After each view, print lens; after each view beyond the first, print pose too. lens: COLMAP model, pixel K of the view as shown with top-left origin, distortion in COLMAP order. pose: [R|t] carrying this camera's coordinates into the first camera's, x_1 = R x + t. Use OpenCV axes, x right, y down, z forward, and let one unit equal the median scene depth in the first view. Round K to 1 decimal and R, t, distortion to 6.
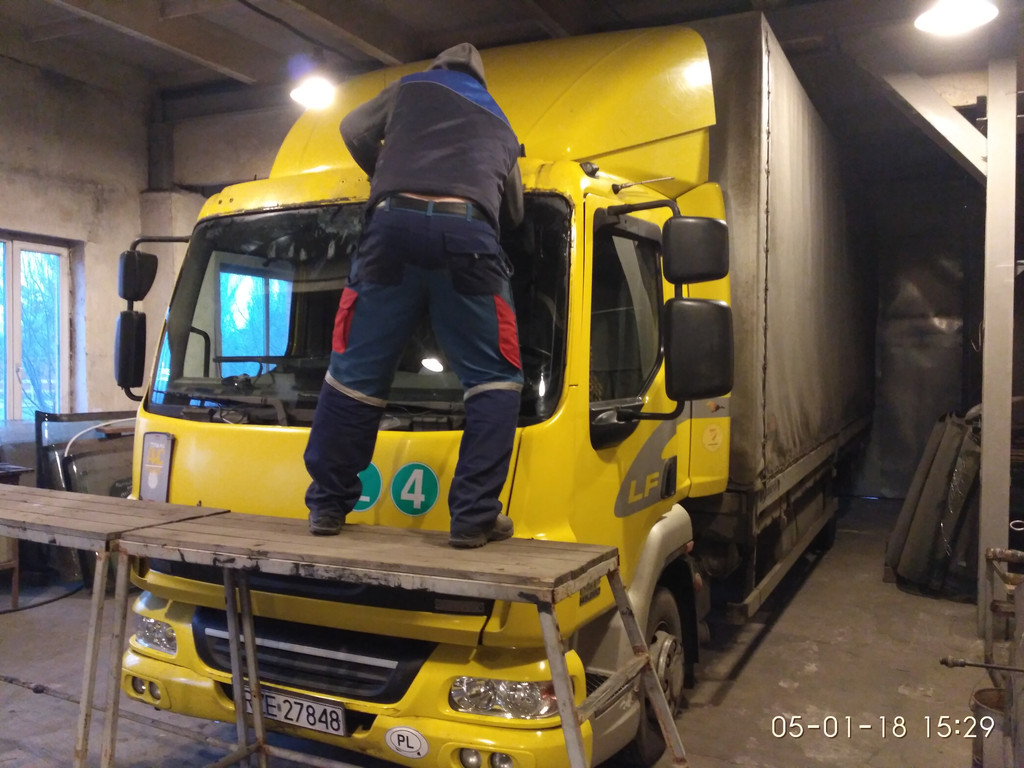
lens RADIAL K [[904.0, 0, 512.0], [0, 904.0, 384.0], [0, 0, 1]] dist [-0.000044, 0.002697]
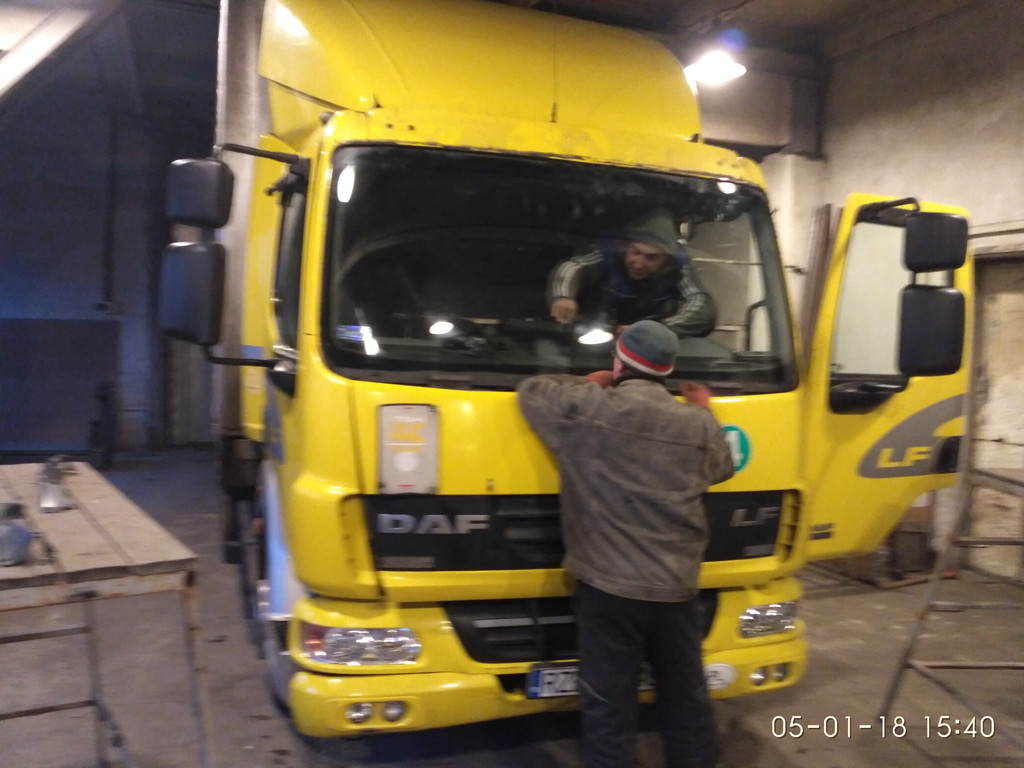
lens RADIAL K [[902.8, 0, 507.5], [0, 902.8, 403.4], [0, 0, 1]] dist [0.032038, 0.002618]
pose [[0.711239, -0.026771, 0.702440, -0.959410], [-0.024727, 0.997703, 0.063060, -0.002083], [-0.702515, -0.062220, 0.708944, 0.366019]]
